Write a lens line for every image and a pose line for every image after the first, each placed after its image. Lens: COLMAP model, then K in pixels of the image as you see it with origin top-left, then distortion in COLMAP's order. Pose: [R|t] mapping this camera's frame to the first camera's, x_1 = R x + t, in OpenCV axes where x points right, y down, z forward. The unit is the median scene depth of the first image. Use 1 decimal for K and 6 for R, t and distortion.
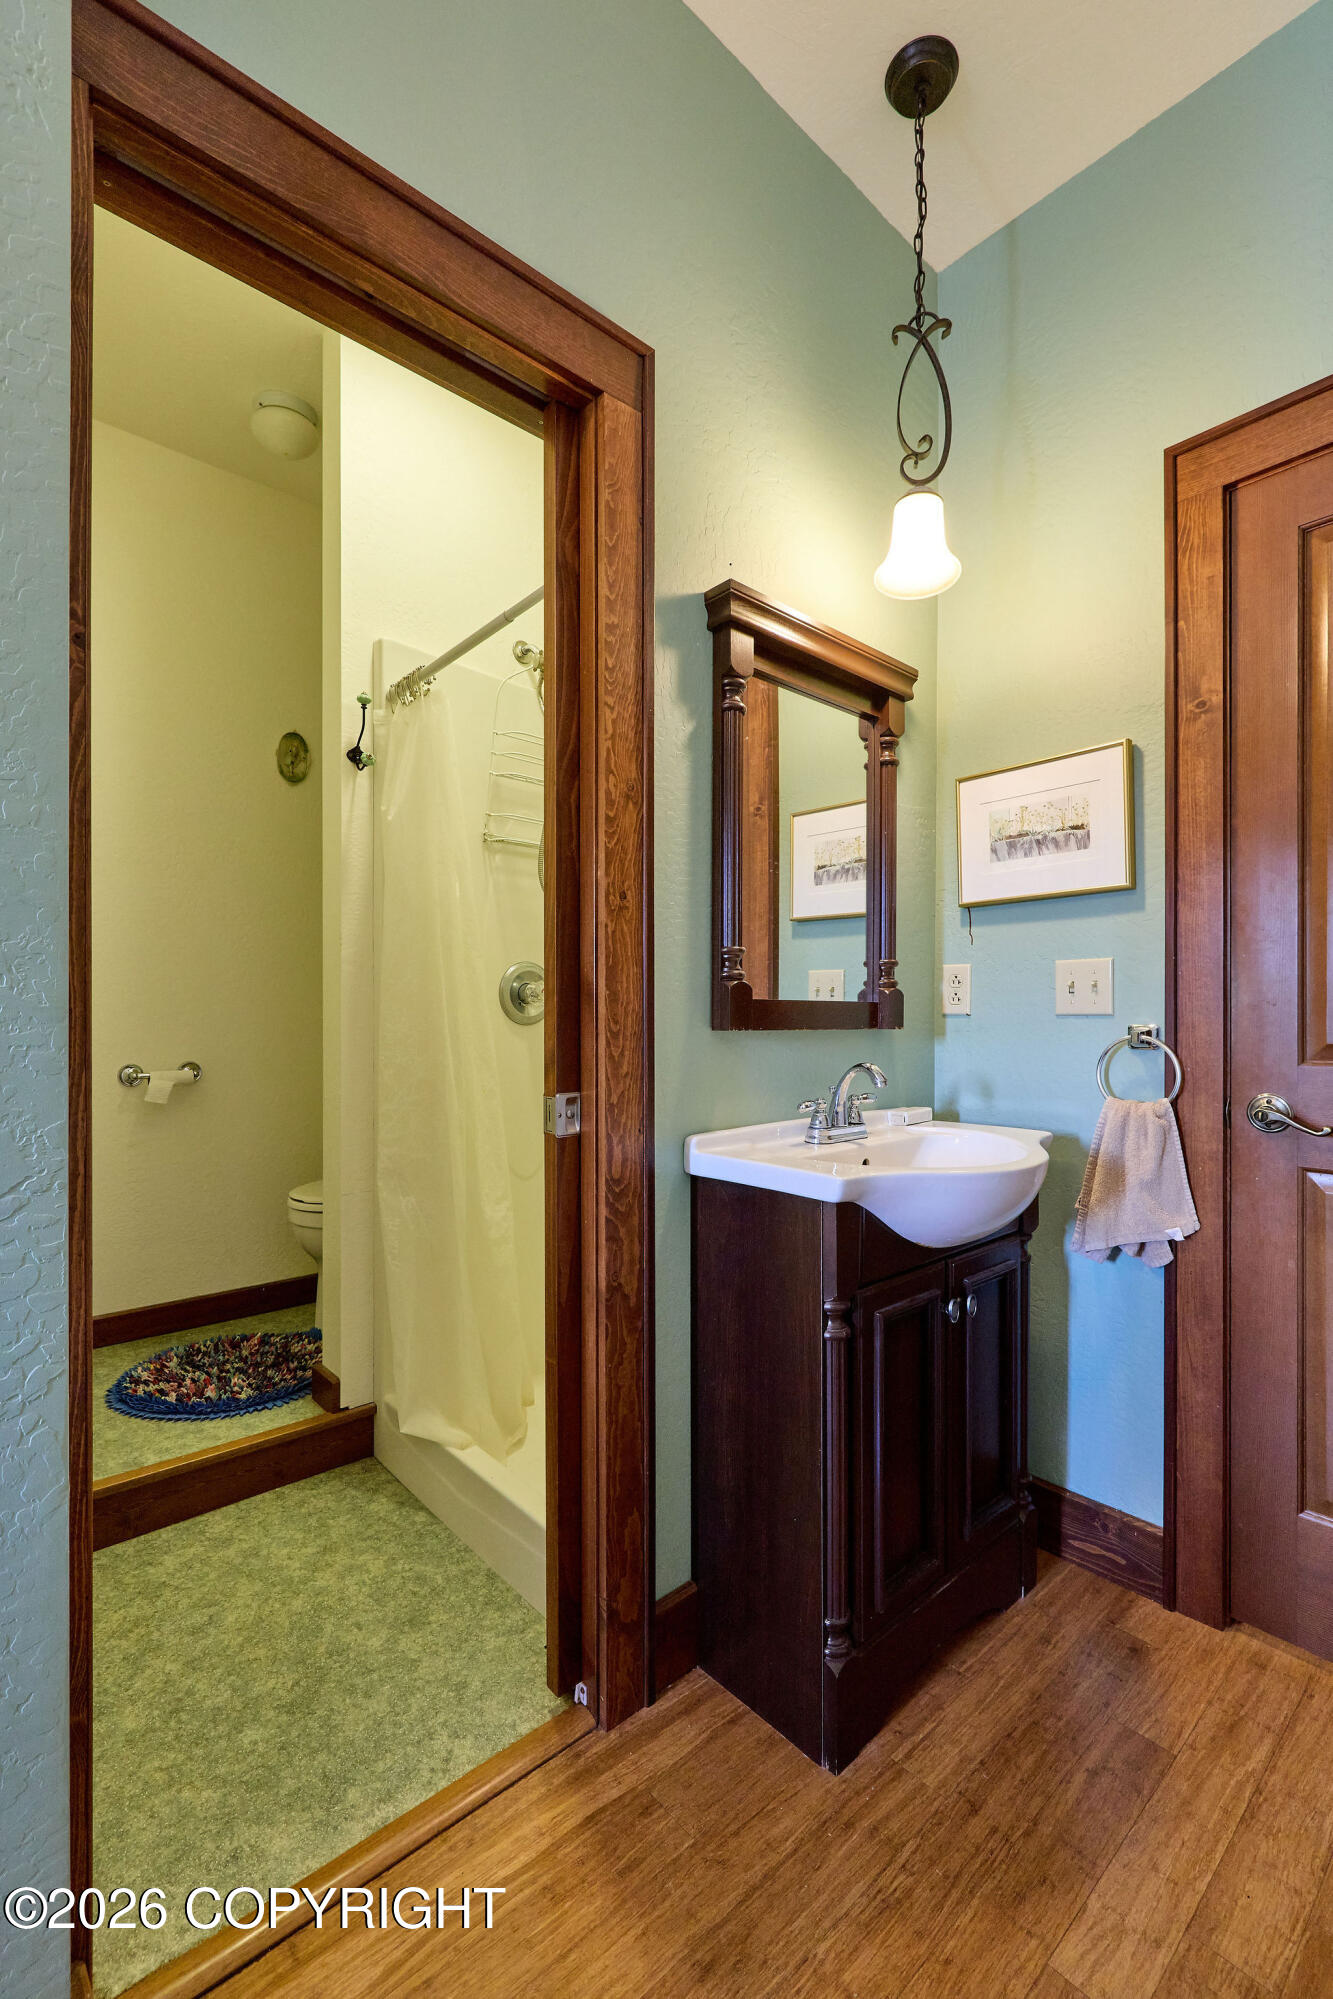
lens RADIAL K [[858.9, 0, 669.2], [0, 858.9, 1000.9], [0, 0, 1]] dist [0.000735, 0.000223]
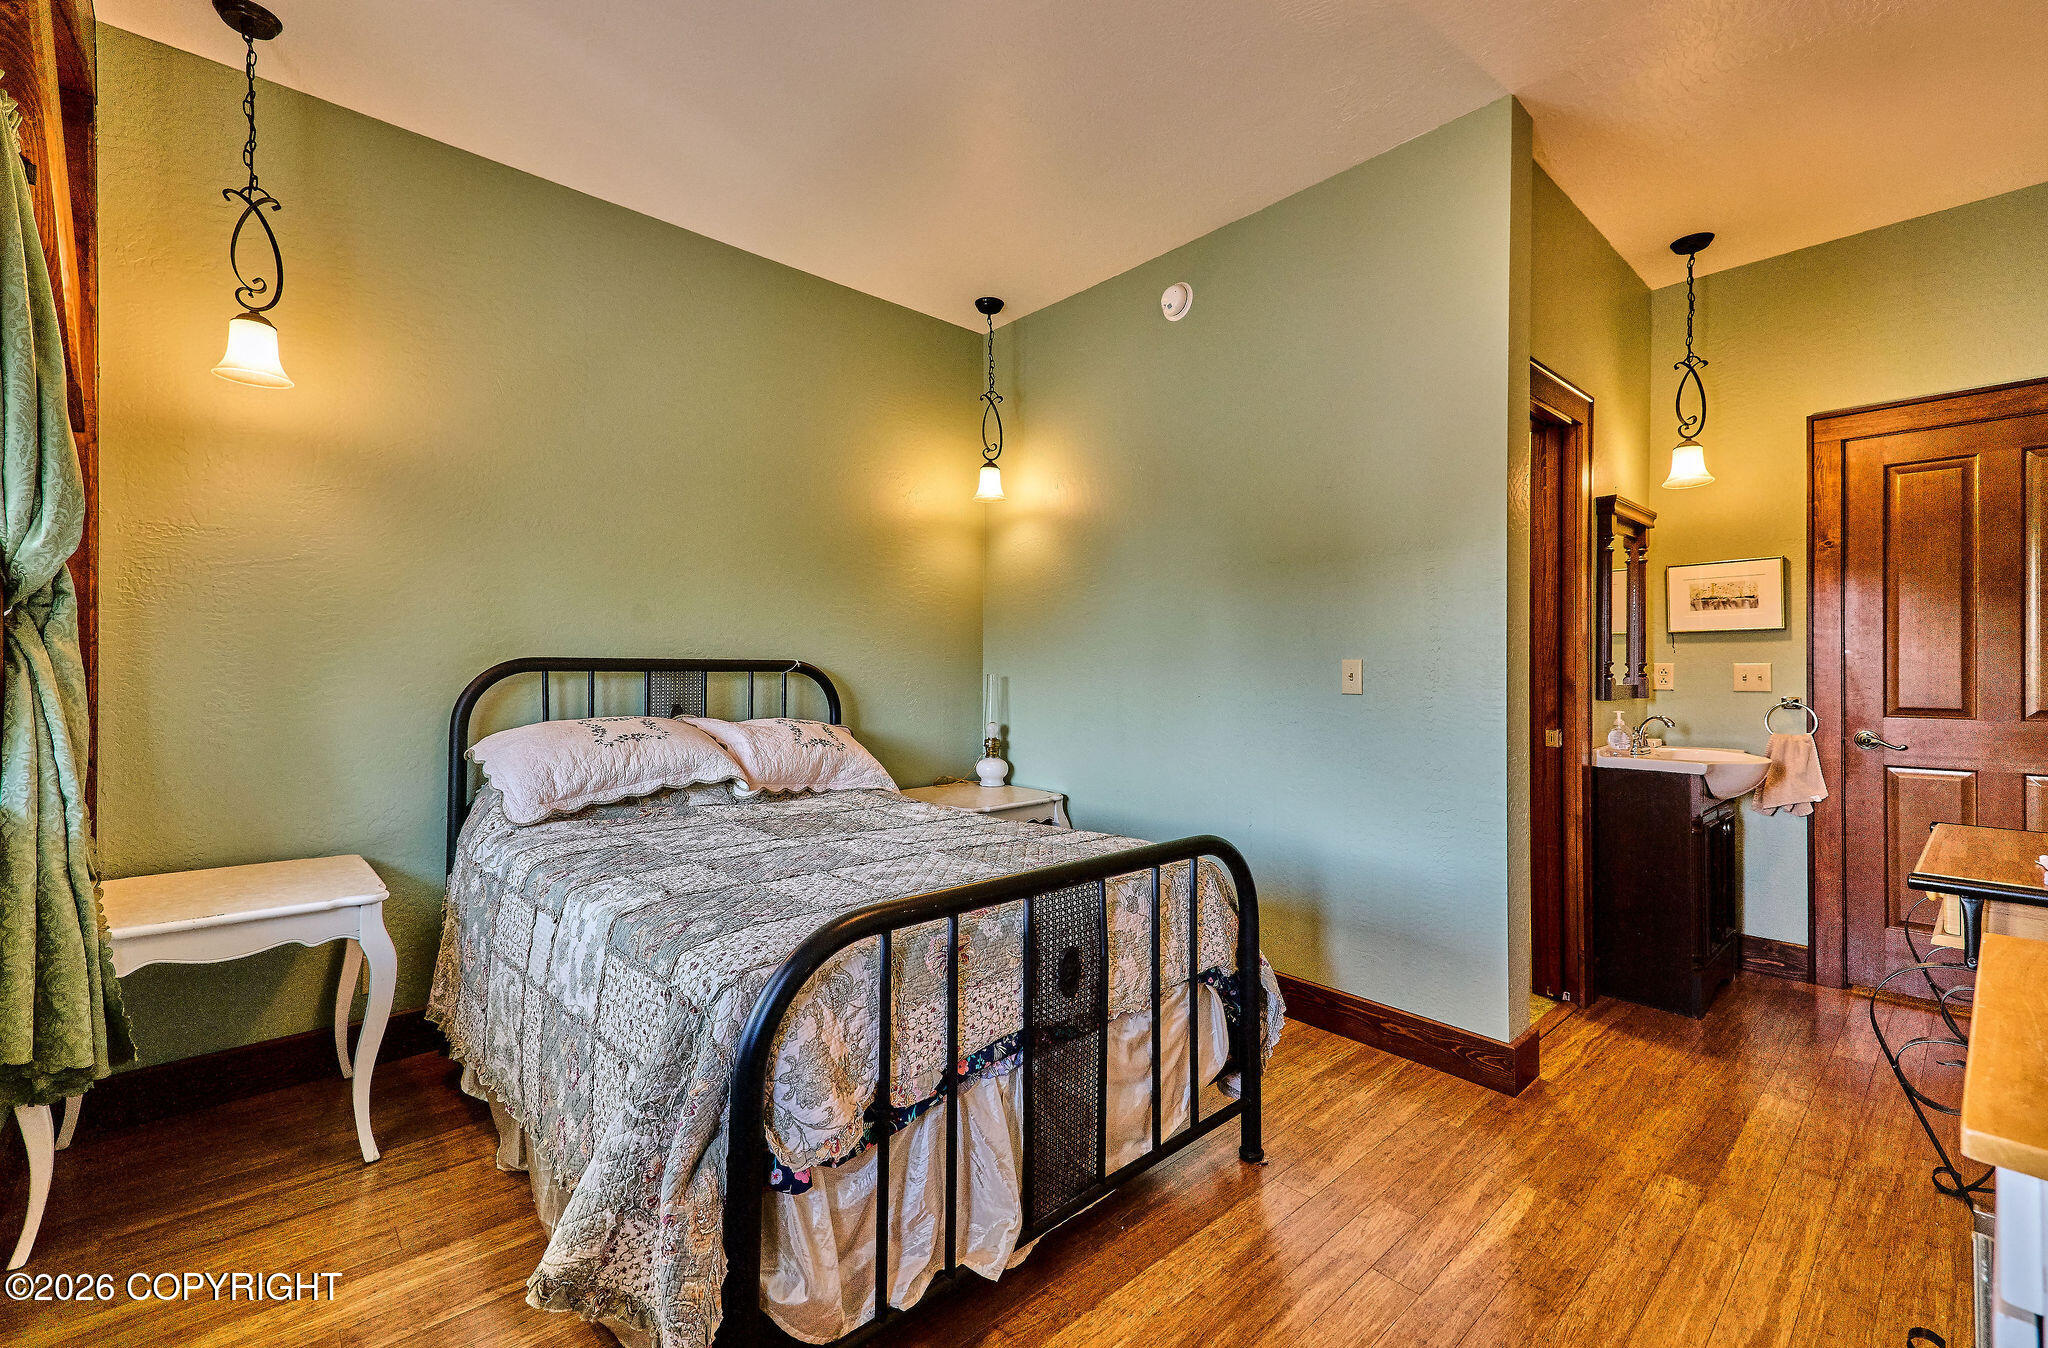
lens RADIAL K [[856.7, 0, 1020.7], [0, 856.7, 655.7], [0, 0, 1]] dist [0.027560, 0.000012]
pose [[0.999980, -0.002467, 0.005833, -1.314134], [0.002479, 0.999995, -0.002062, -0.071544], [-0.005828, 0.002076, 0.999981, -1.081946]]
